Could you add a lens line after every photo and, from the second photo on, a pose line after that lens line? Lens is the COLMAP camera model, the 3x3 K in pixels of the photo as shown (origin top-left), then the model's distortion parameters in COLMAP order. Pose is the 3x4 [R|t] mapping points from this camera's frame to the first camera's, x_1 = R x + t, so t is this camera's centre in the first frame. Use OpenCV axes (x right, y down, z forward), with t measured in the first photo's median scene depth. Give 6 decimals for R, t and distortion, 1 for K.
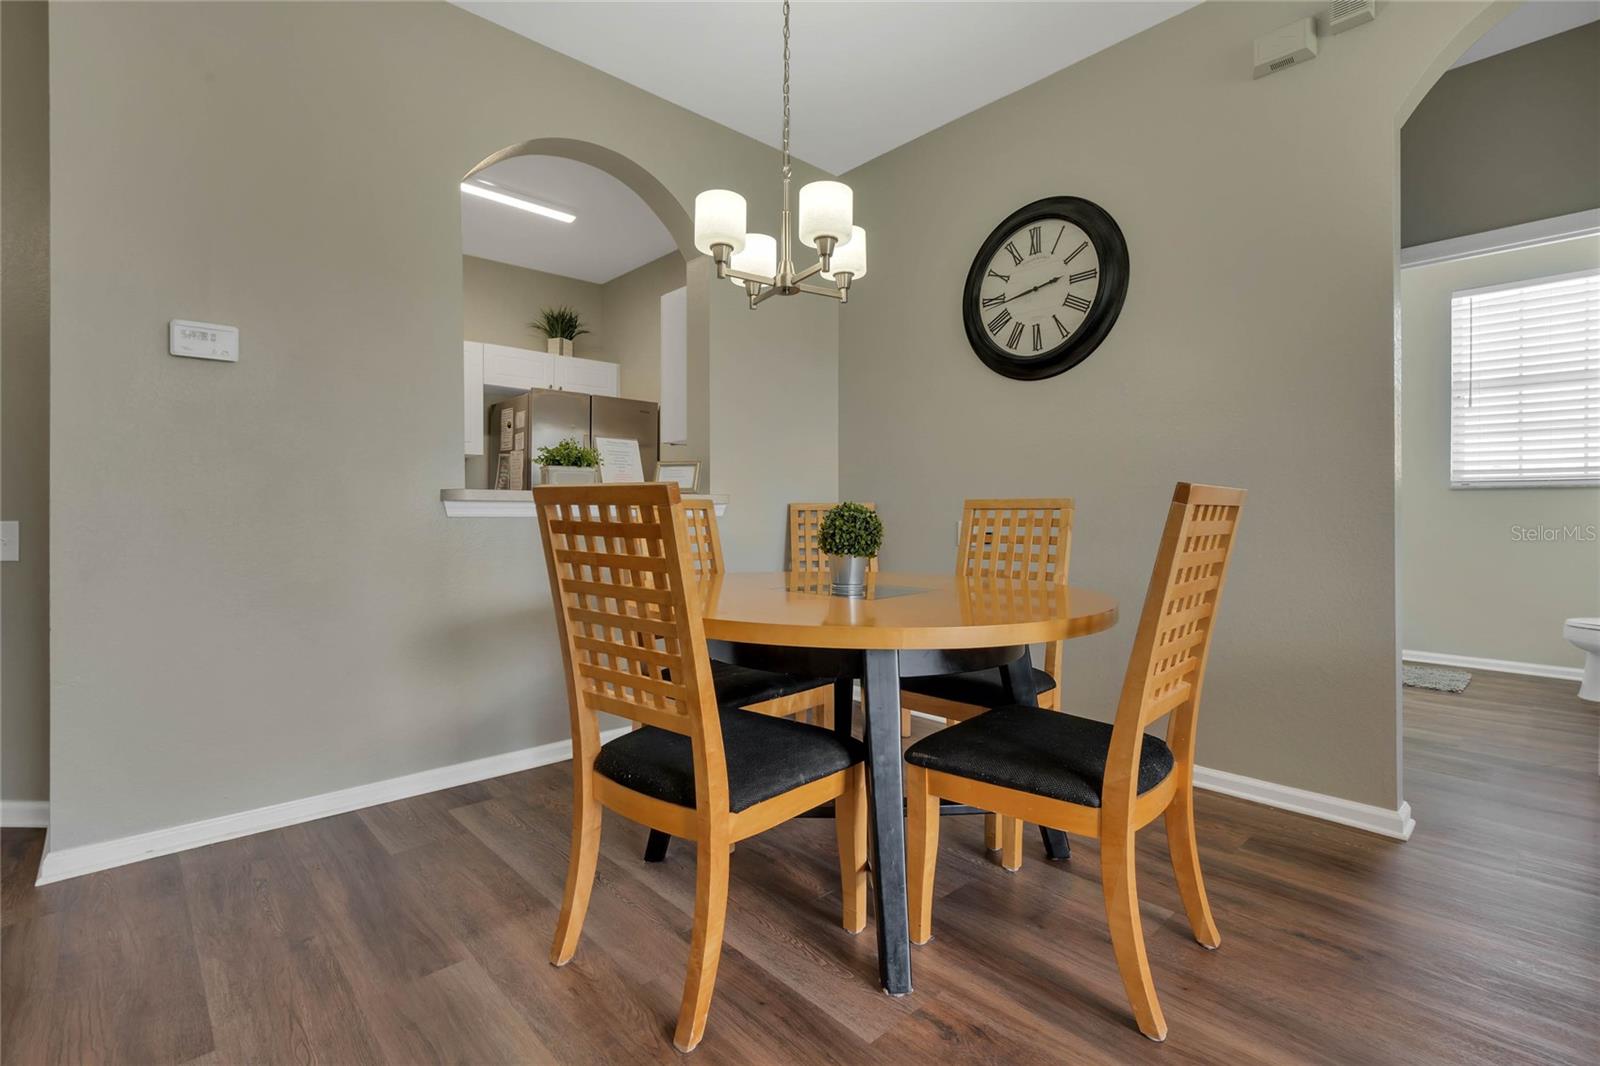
lens RADIAL K [[724.1, 0, 800.5], [0, 724.1, 507.7], [0, 0, 1]] dist [0.000677, 0.000315]
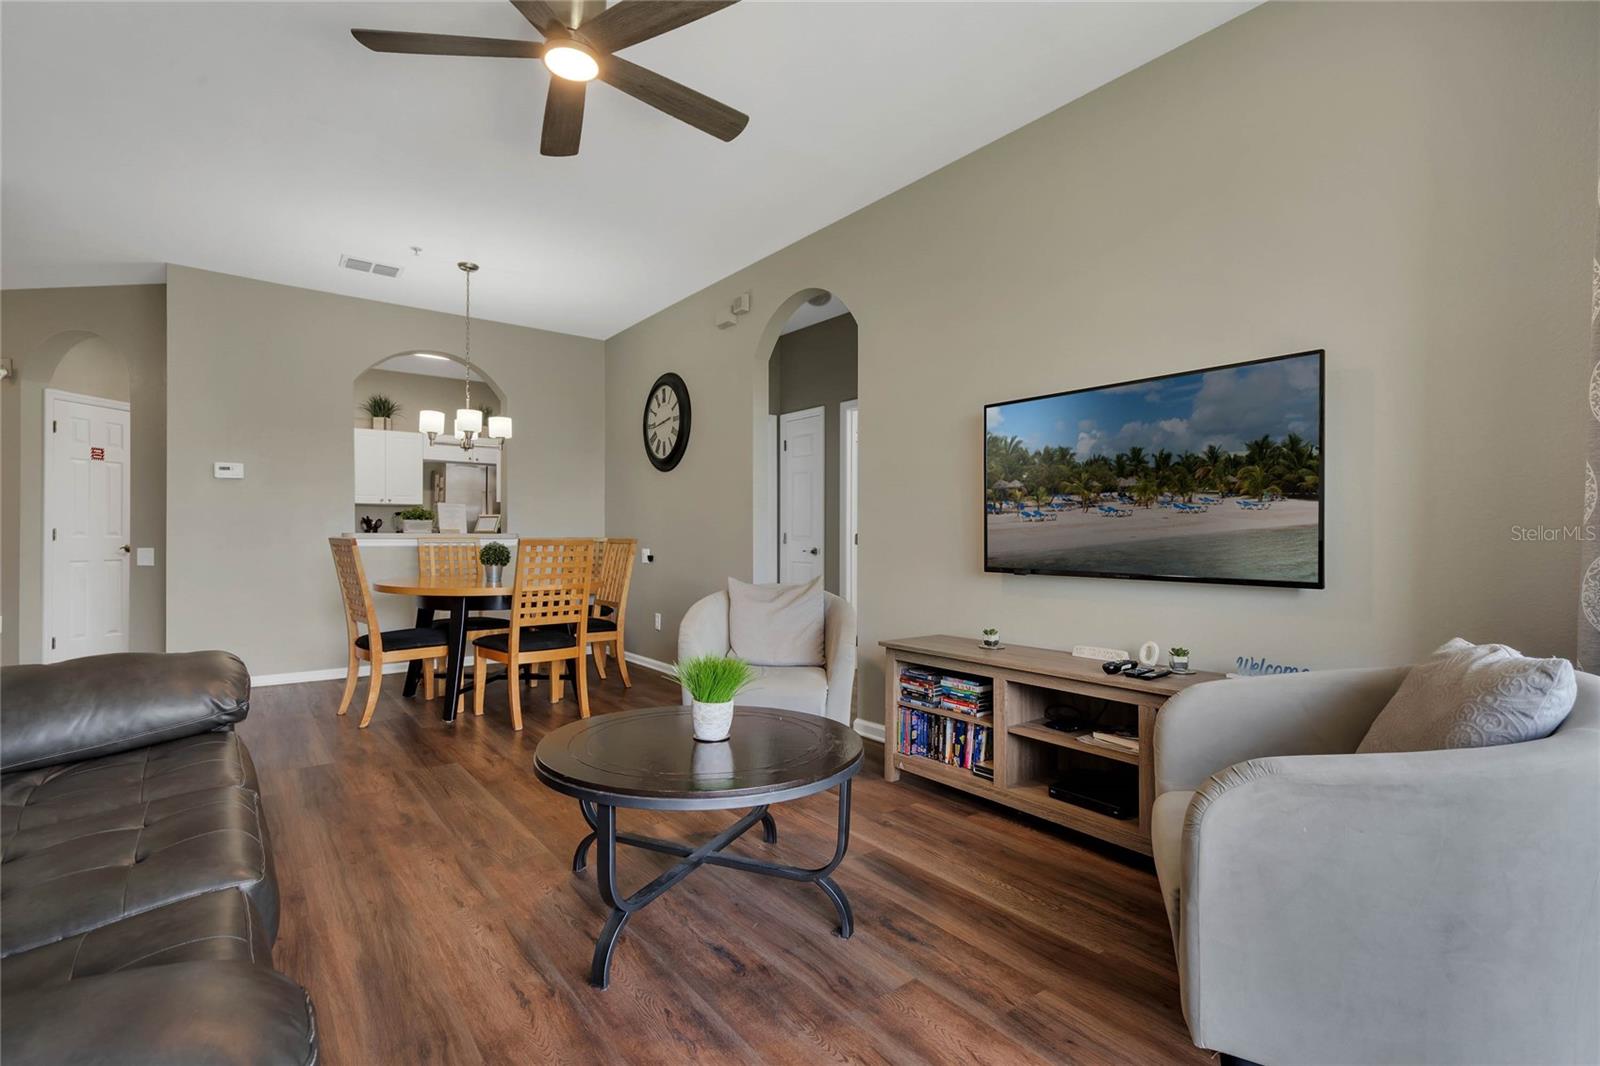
lens RADIAL K [[736.7, 0, 800.0], [0, 736.7, 533.0], [0, 0, 1]] dist [0.000451, 0.000563]
pose [[0.996700, -0.000124, -0.081174, 0.846321], [0.000327, 0.999997, 0.002481, -0.027482], [0.081173, -0.002499, 0.996697, -0.854779]]
